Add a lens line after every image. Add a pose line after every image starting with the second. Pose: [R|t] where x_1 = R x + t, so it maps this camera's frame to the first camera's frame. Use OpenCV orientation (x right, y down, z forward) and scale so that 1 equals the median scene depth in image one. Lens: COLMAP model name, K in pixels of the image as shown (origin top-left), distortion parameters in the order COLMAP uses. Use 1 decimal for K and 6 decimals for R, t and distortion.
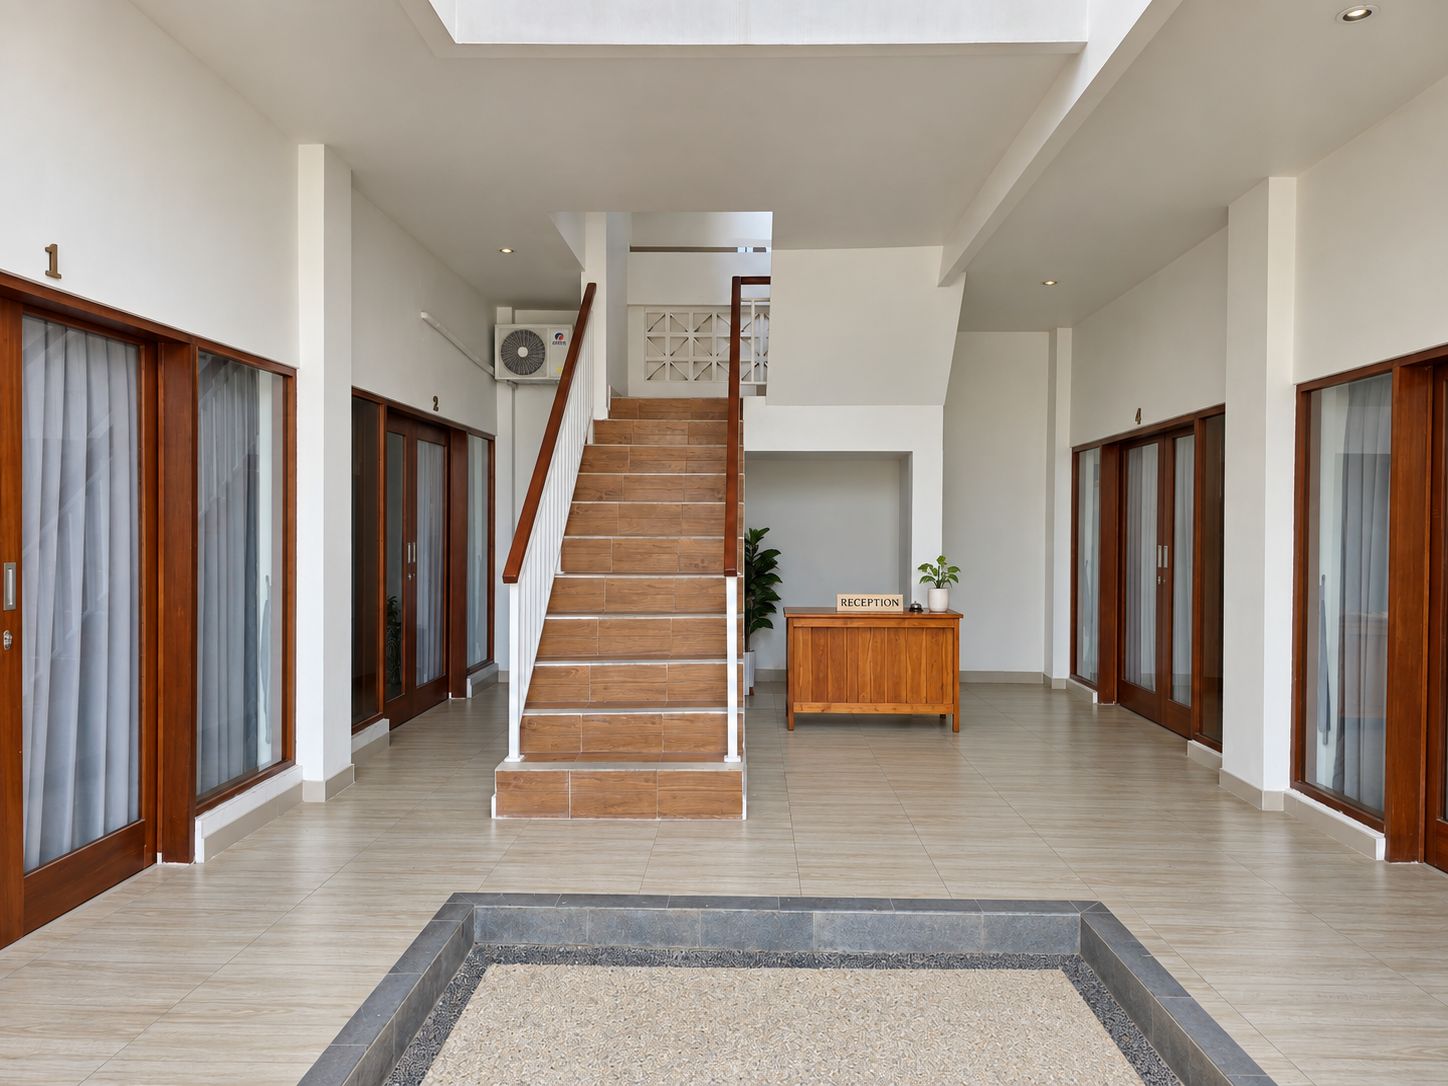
lens RADIAL K [[972.8, 0, 728.4], [0, 972.8, 538.5], [0, 0, 1]] dist [0.100903, -0.097147]
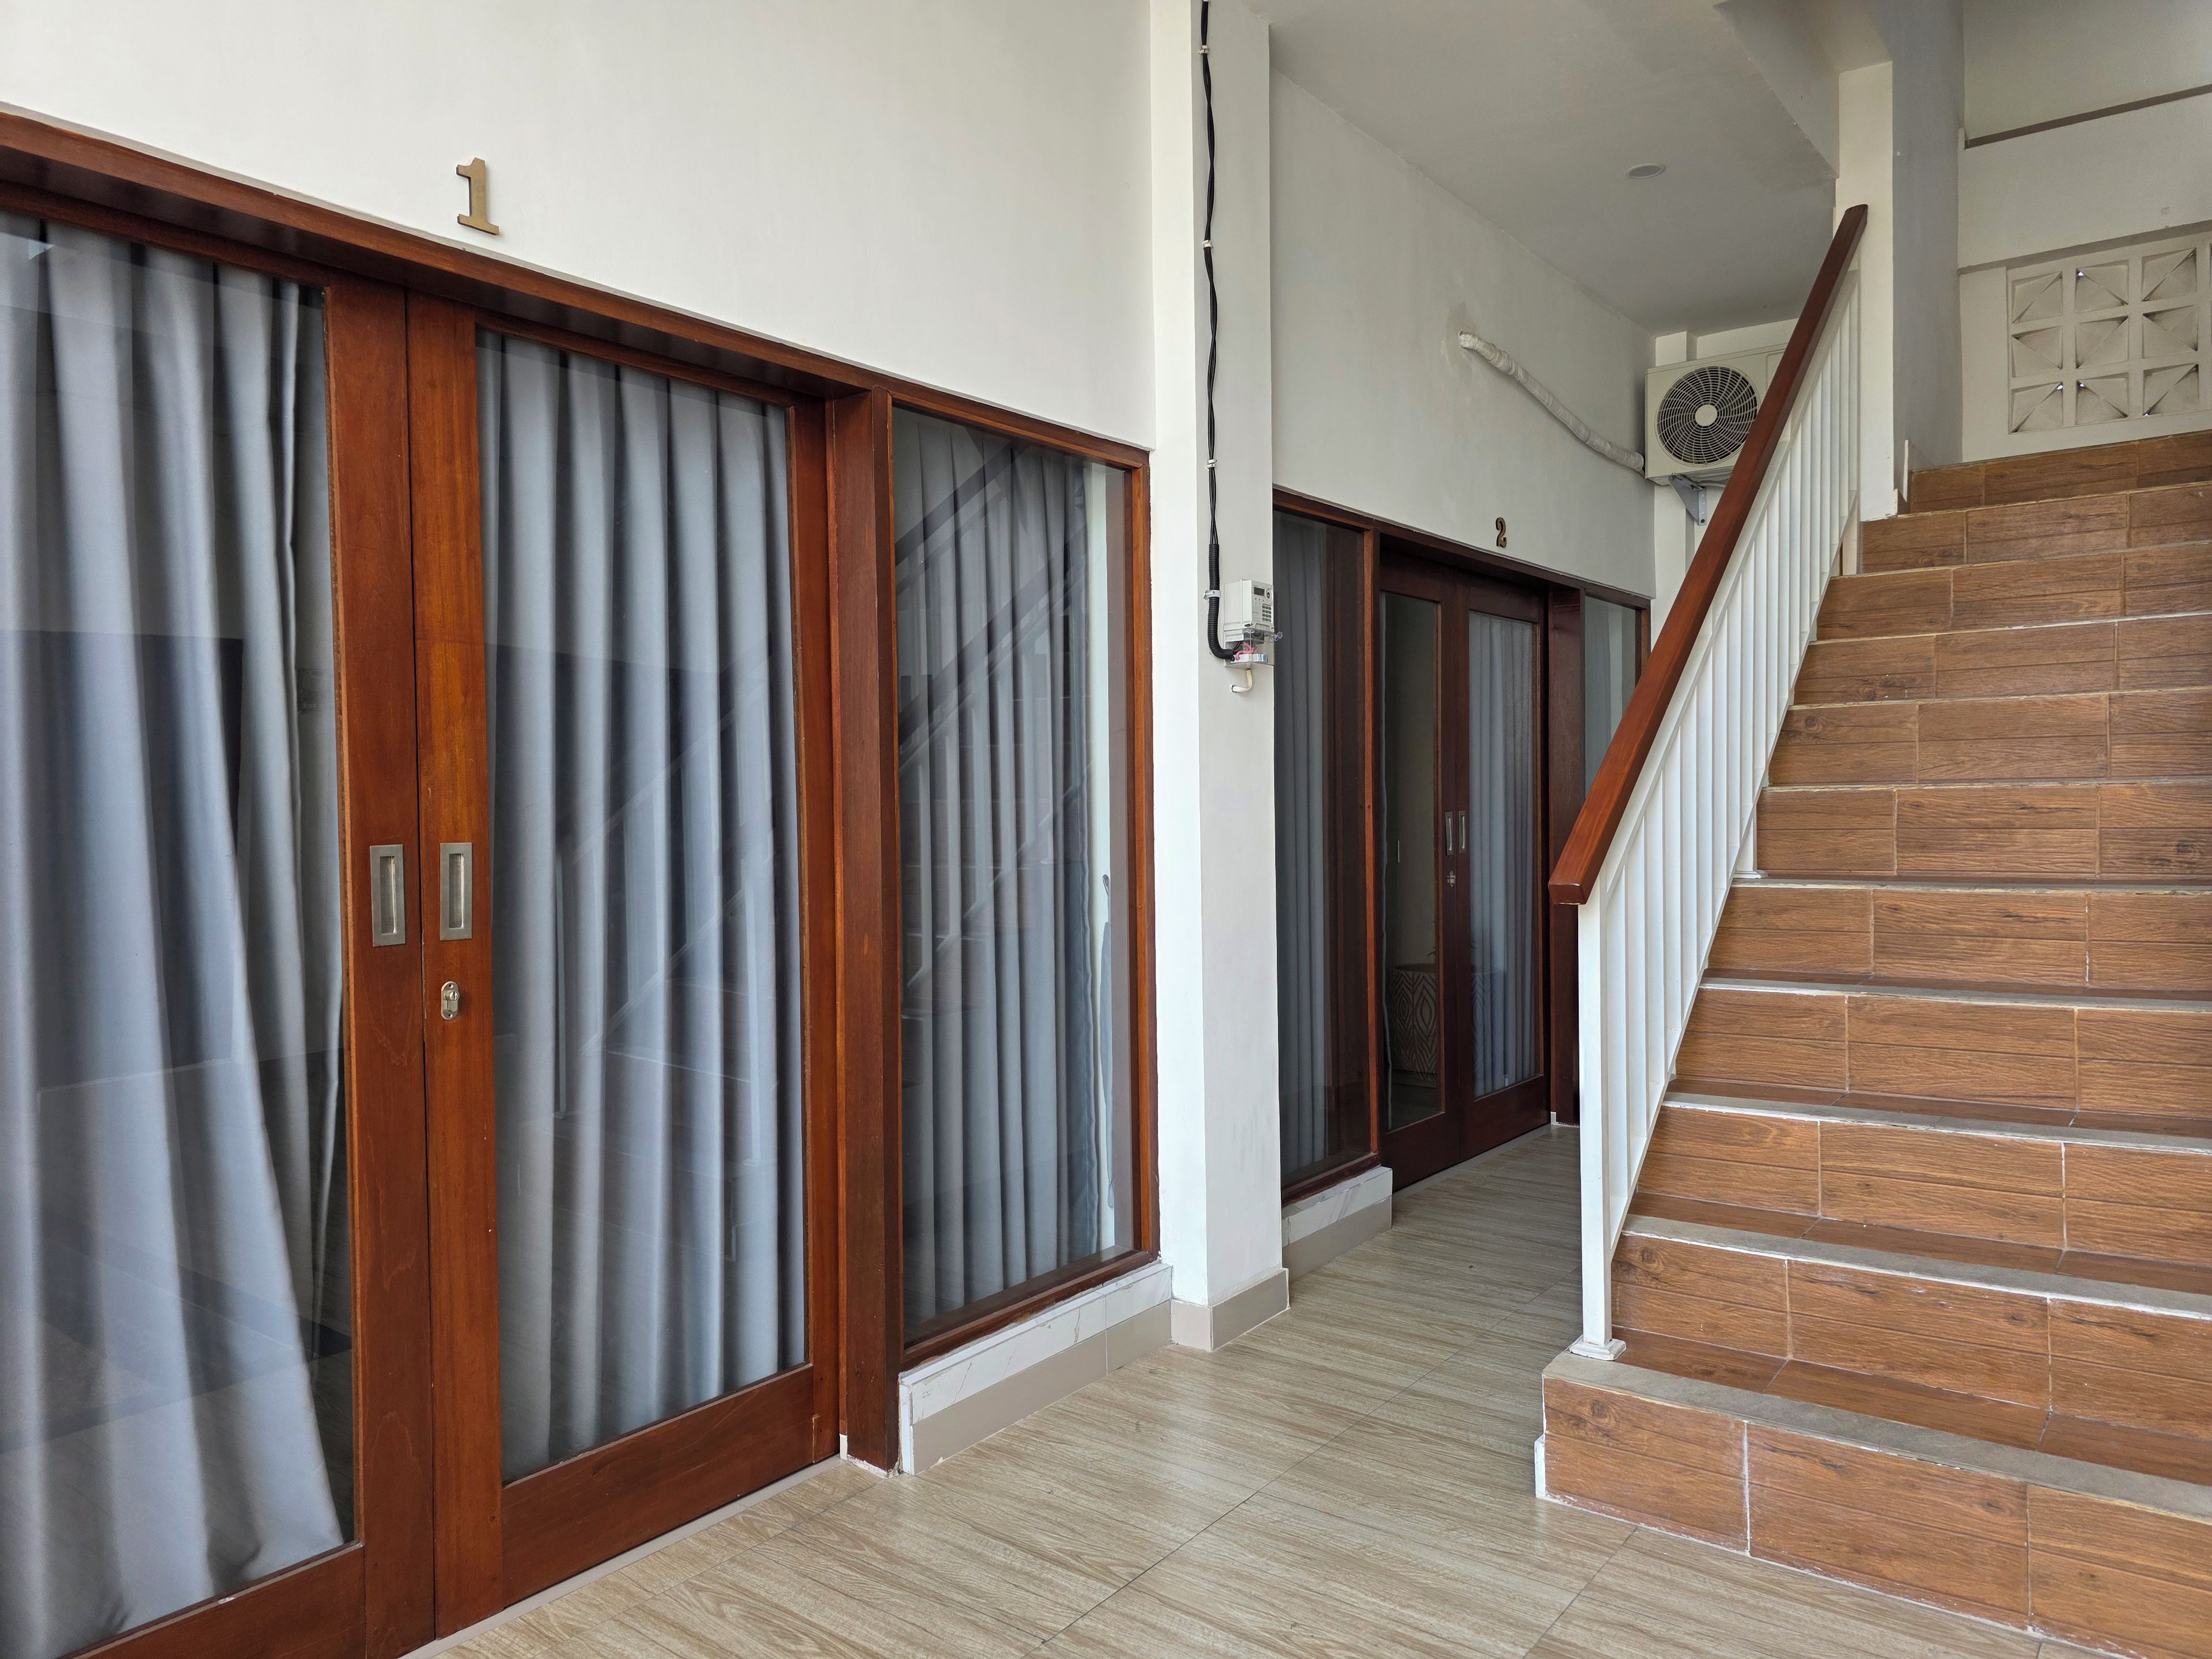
lens RADIAL K [[1486.1, 0, 1112.8], [0, 1486.1, 822.6], [0, 0, 1]] dist [0.100903, -0.097147]
pose [[0.805747, -0.013453, -0.592107, -0.012825], [0.013911, 0.999896, -0.003788, 0.012956], [0.592097, -0.005185, 0.805850, 0.368016]]
